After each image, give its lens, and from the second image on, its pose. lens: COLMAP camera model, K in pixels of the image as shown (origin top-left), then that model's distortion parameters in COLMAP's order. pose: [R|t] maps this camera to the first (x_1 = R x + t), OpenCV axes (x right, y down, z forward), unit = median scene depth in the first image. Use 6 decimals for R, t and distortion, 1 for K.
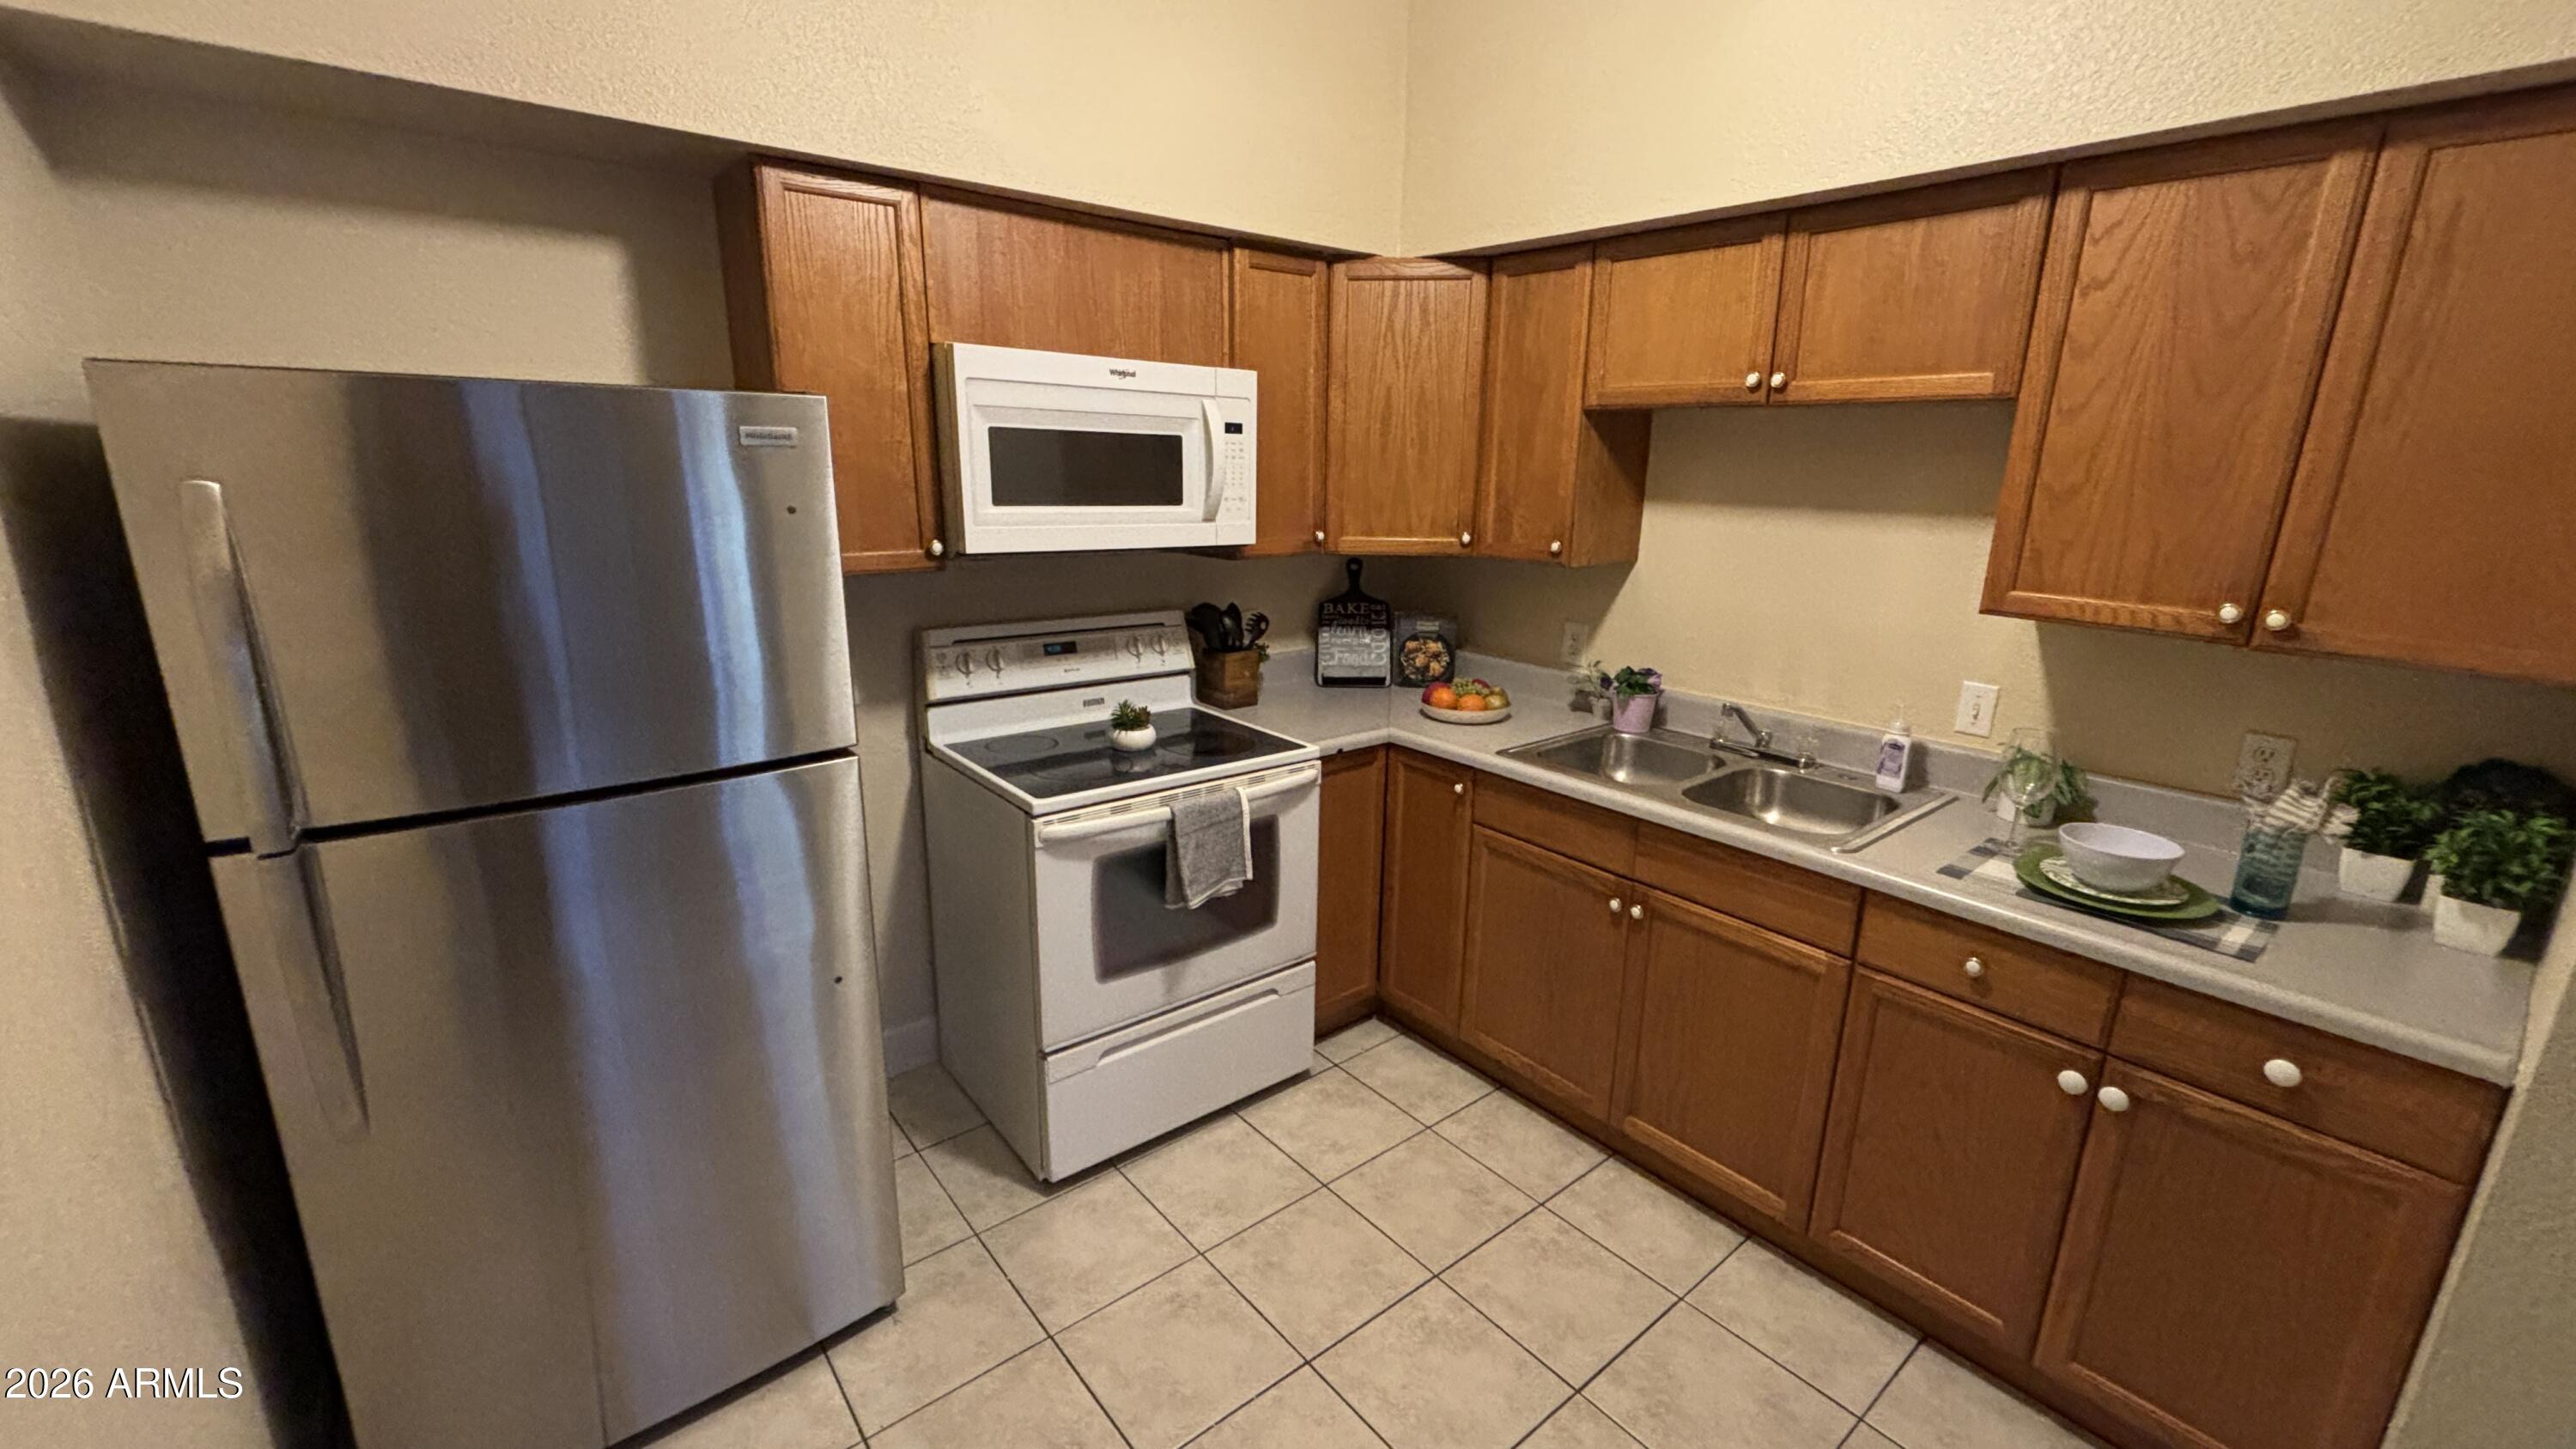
lens RADIAL K [[1035.9, 0, 1284.1], [0, 1035.9, 714.6], [0, 0, 1]] dist [0.004507, -0.002894]
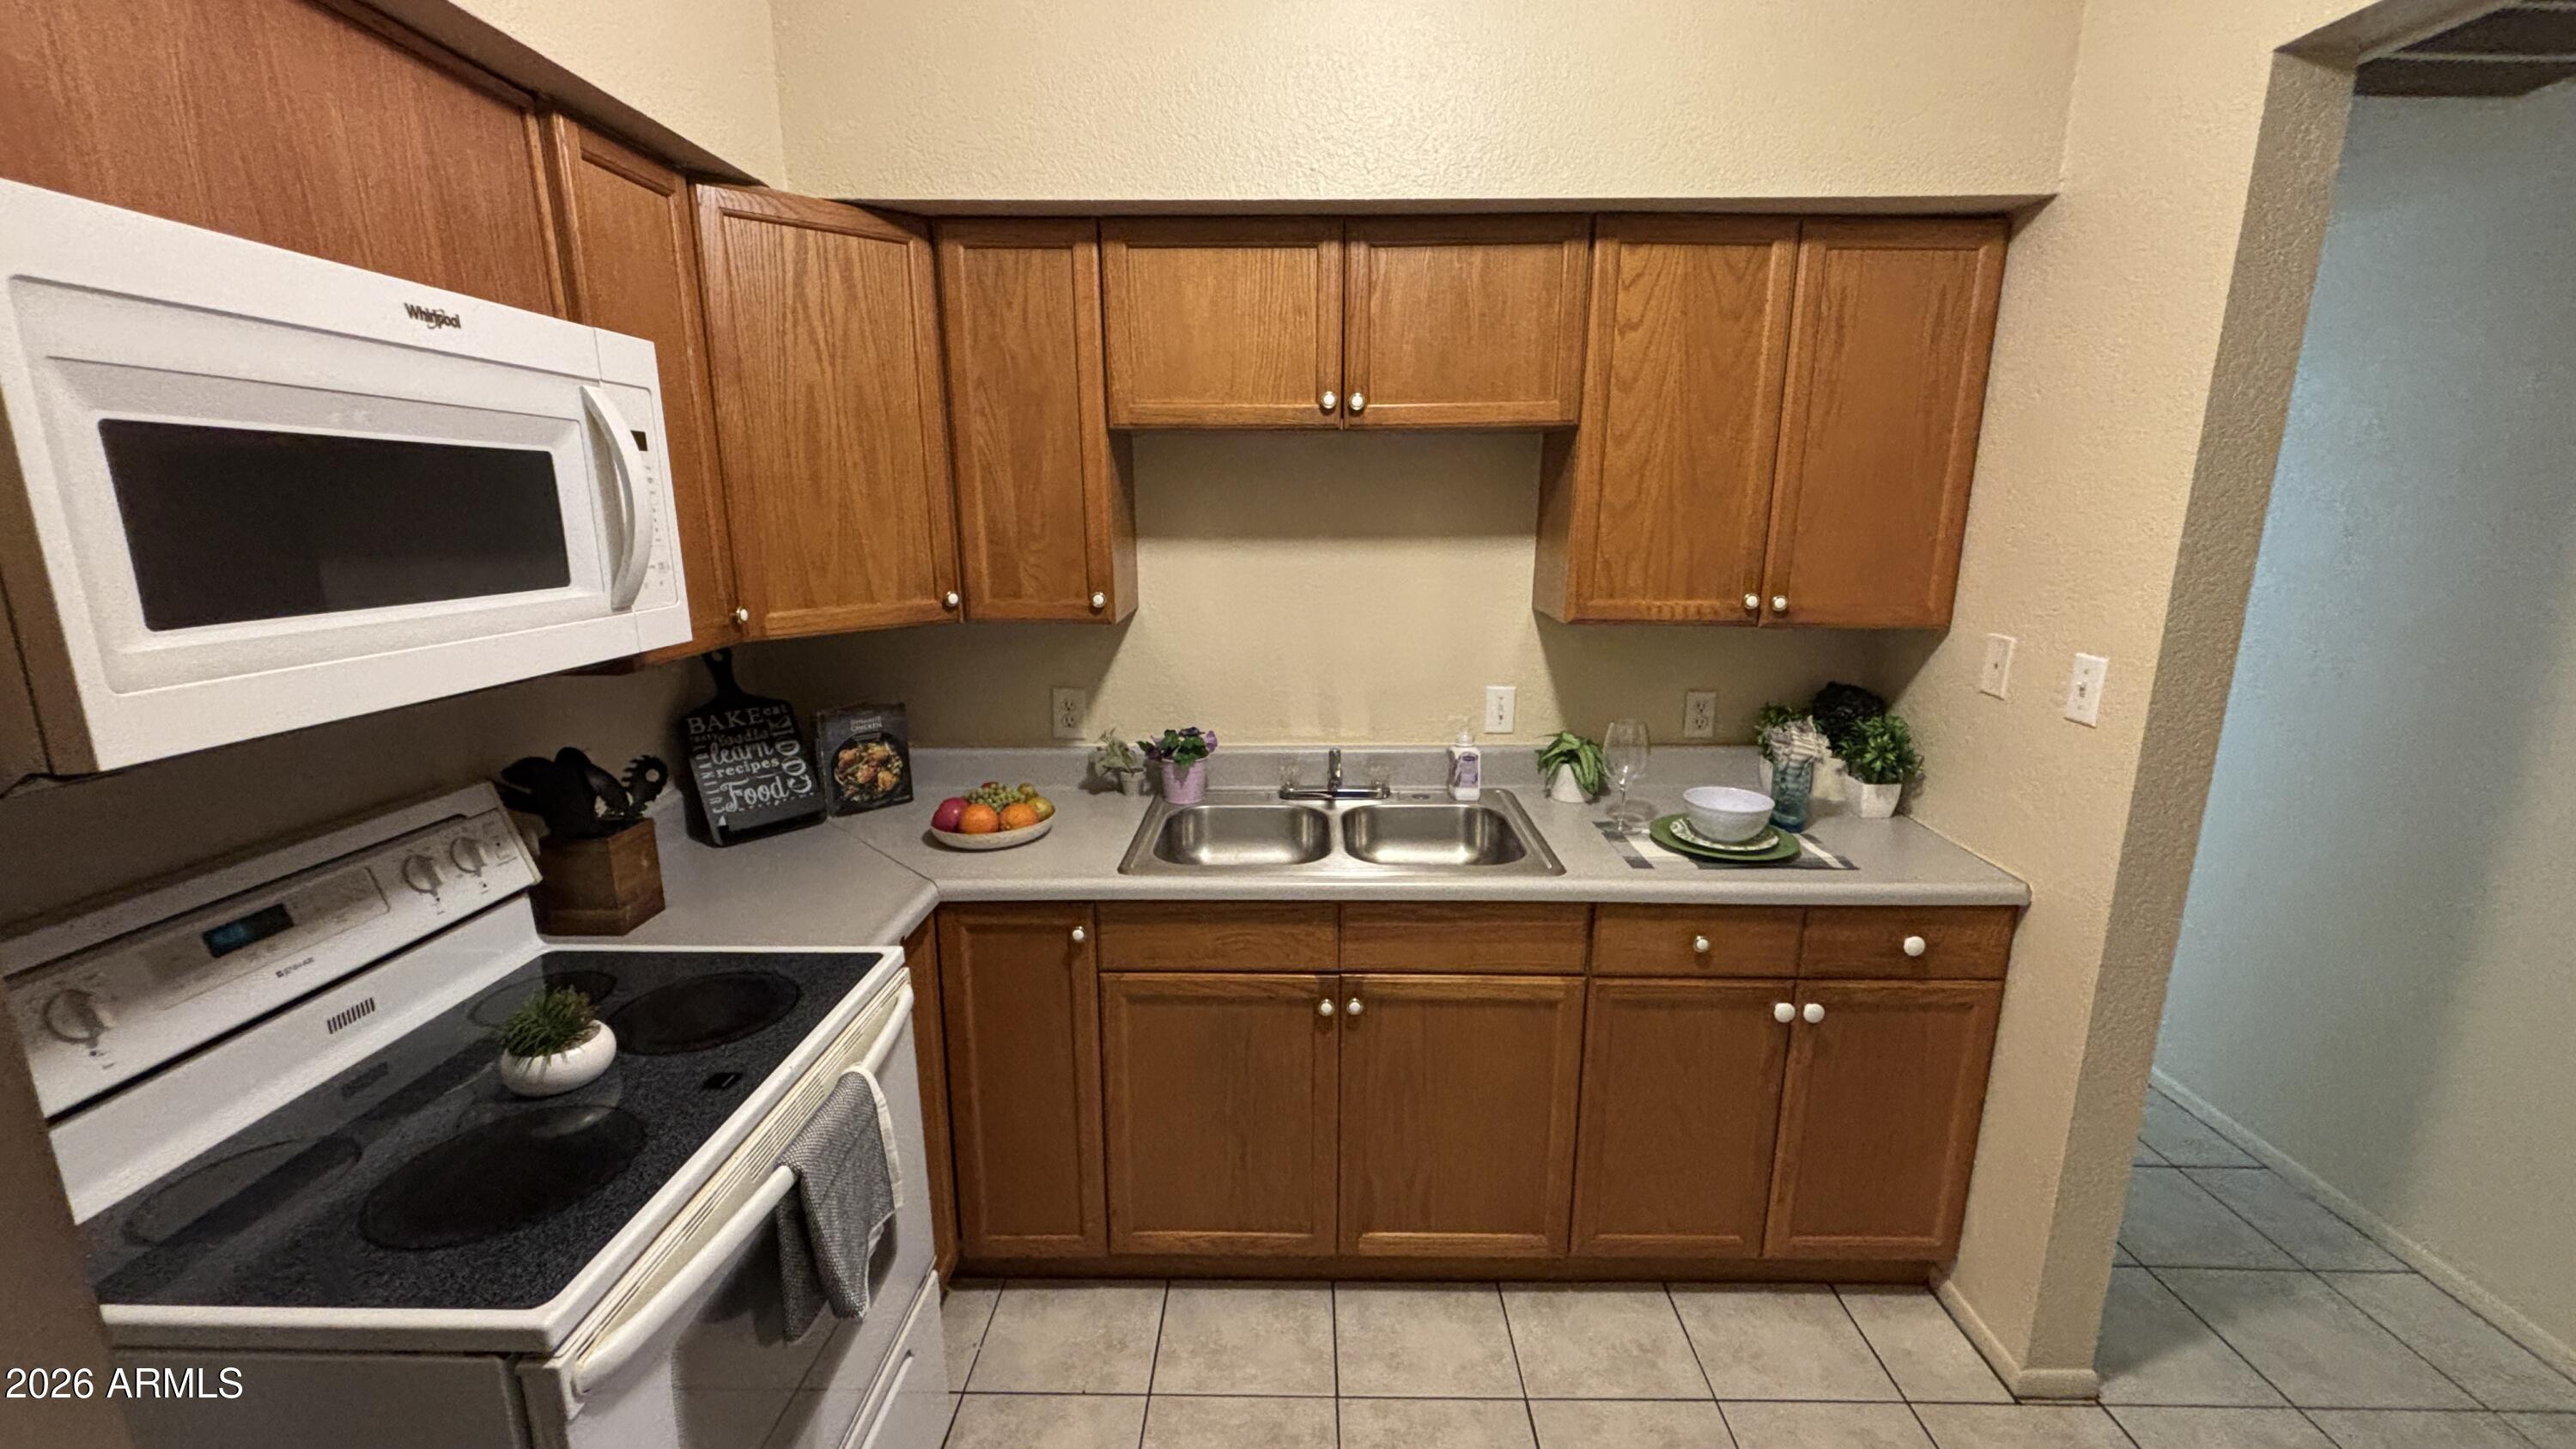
lens RADIAL K [[1035.9, 0, 1300.5], [0, 1035.9, 717.9], [0, 0, 1]] dist [0.004507, -0.002894]
pose [[0.644180, -0.178139, 0.743840, -0.290339], [0.200192, 0.977867, 0.060815, -0.107882], [-0.738211, 0.109736, 0.665585, 0.437618]]
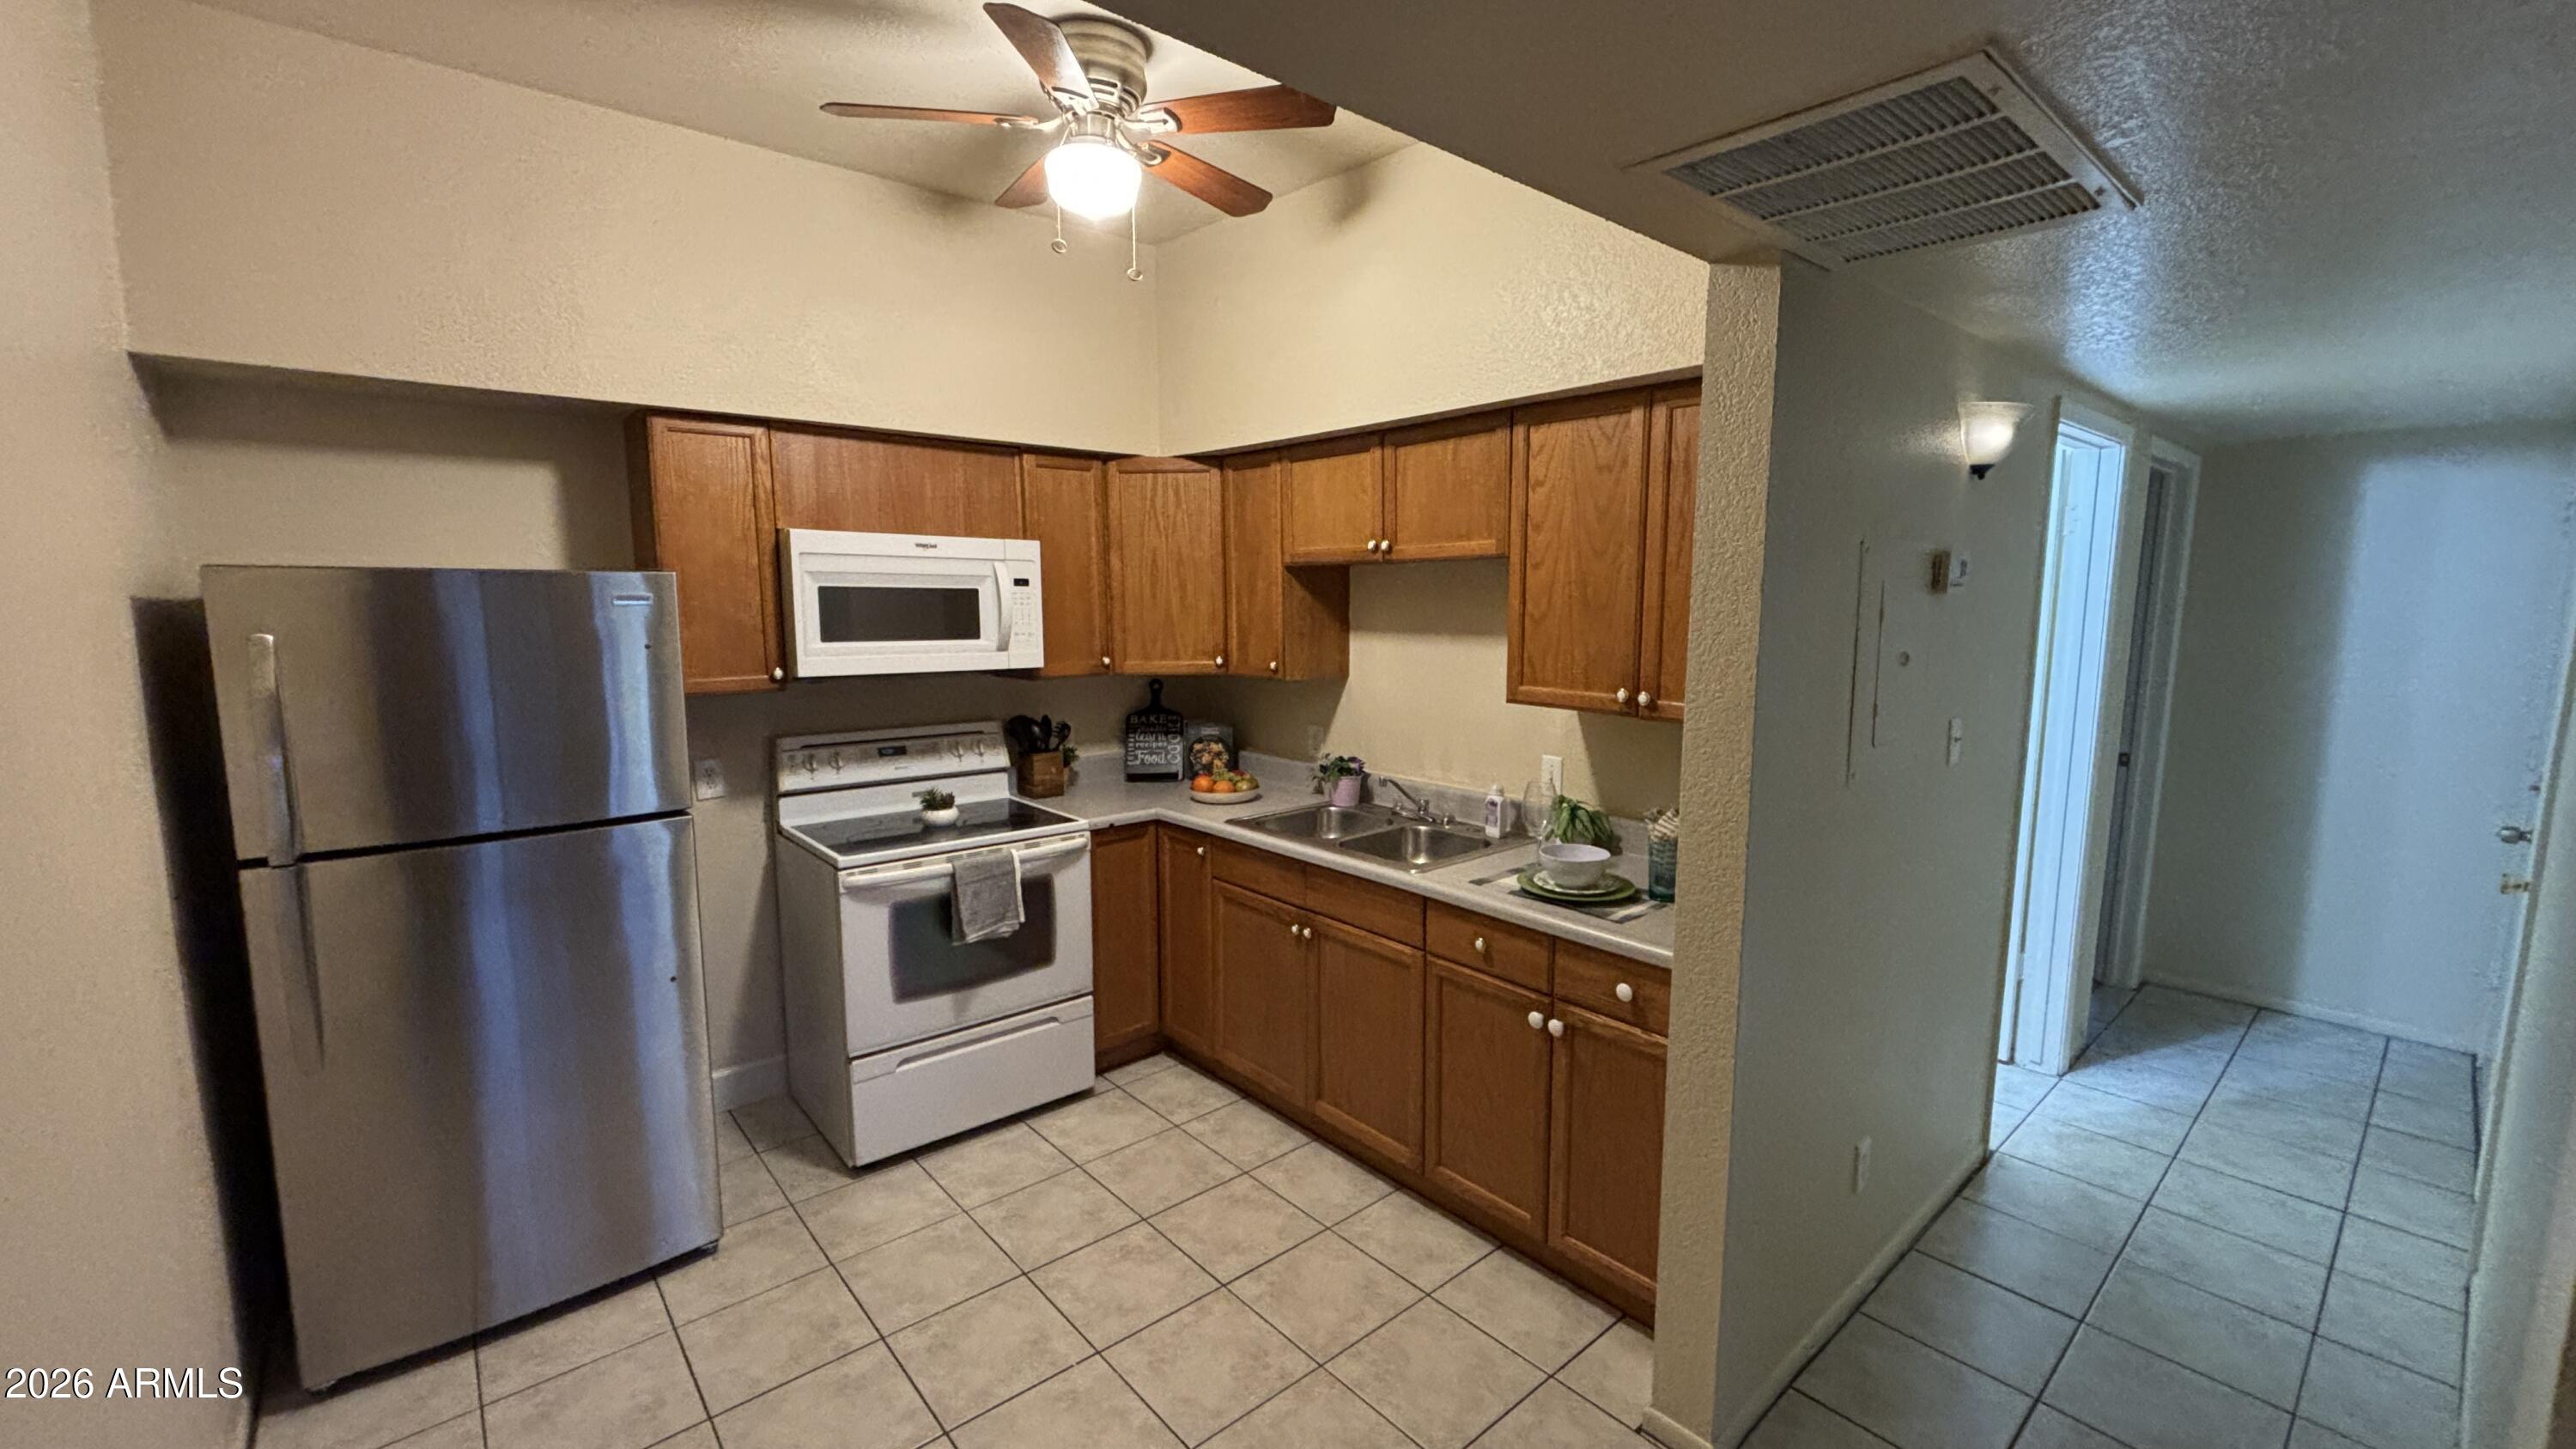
lens RADIAL K [[1035.9, 0, 1286.4], [0, 1035.9, 715.5], [0, 0, 1]] dist [0.004507, -0.002894]
pose [[0.999388, -0.022095, 0.027112, 0.287543], [0.025415, 0.991324, -0.128964, 0.084309], [-0.024028, 0.129574, 0.991279, -0.352222]]
